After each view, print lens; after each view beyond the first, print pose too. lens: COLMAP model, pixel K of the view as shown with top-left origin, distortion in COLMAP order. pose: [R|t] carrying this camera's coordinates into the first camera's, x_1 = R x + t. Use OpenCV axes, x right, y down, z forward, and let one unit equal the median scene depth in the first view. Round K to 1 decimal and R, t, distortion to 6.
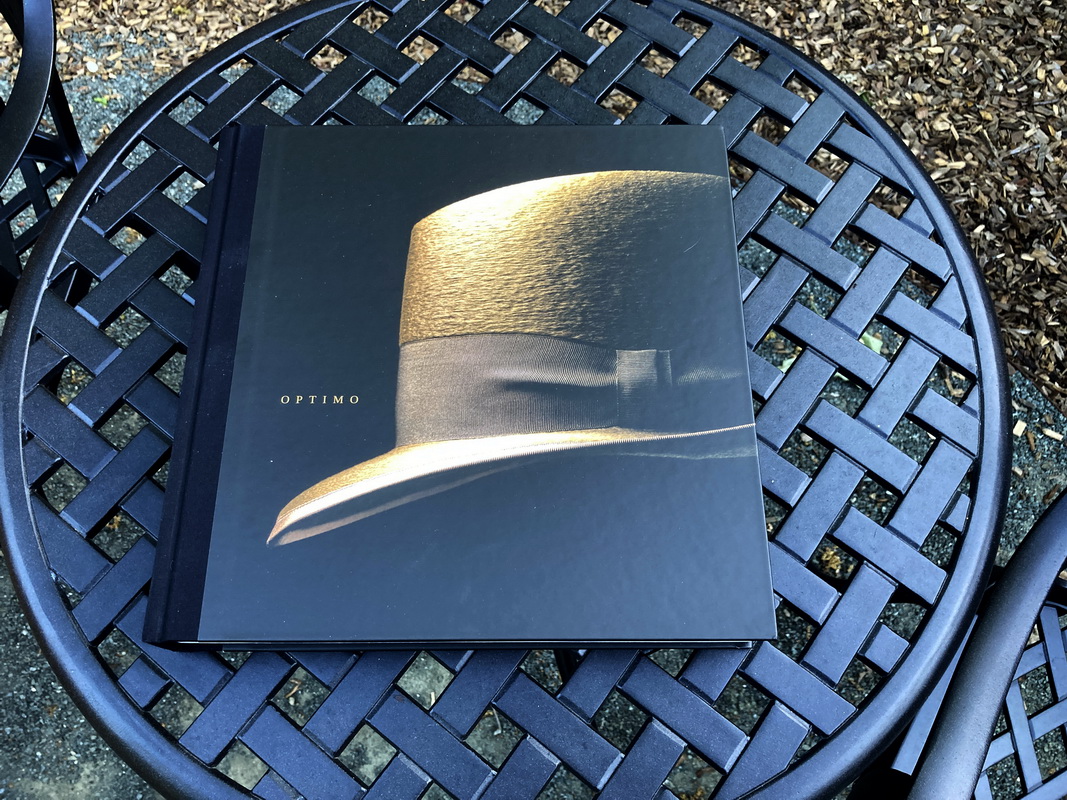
lens RADIAL K [[855.3, 0, 540.6], [0, 855.3, 402.5], [0, 0, 1]] dist [0.079941, -0.096952]
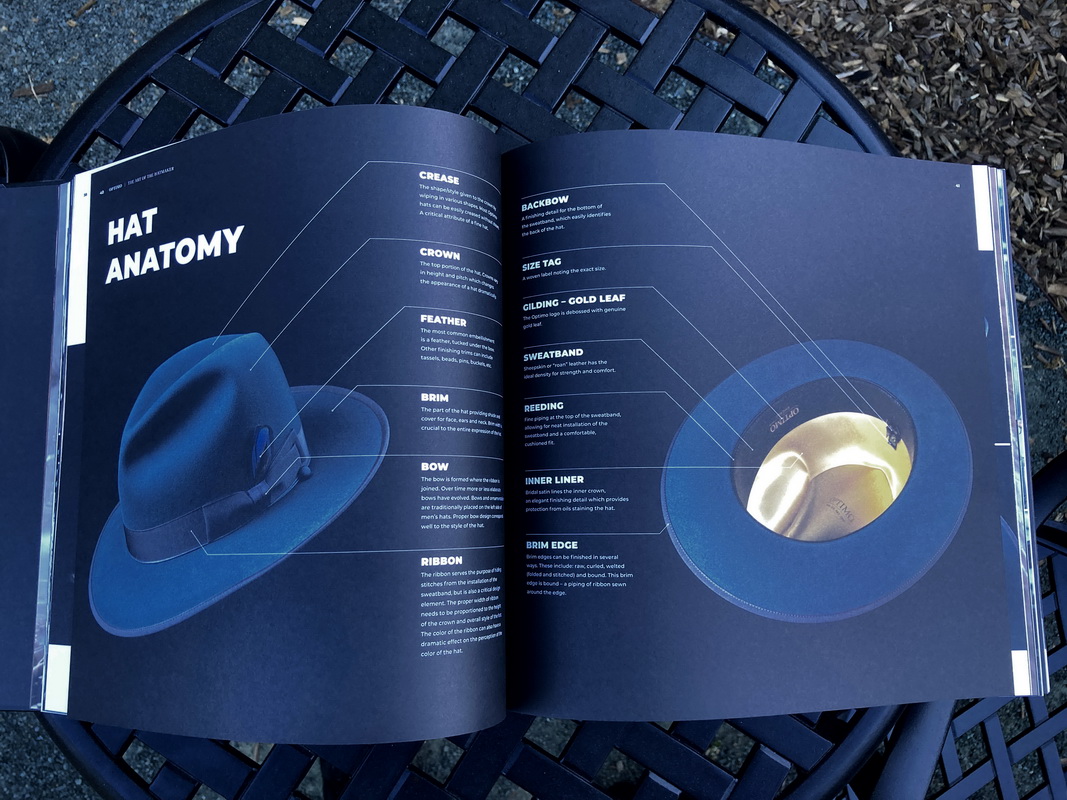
lens RADIAL K [[855.3, 0, 539.3], [0, 855.3, 404.0], [0, 0, 1]] dist [0.079941, -0.096952]
pose [[0.996064, -0.084047, 0.028168, -0.000341], [0.074614, 0.966529, 0.245467, -0.118792], [-0.047856, -0.242399, 0.968996, 0.019341]]
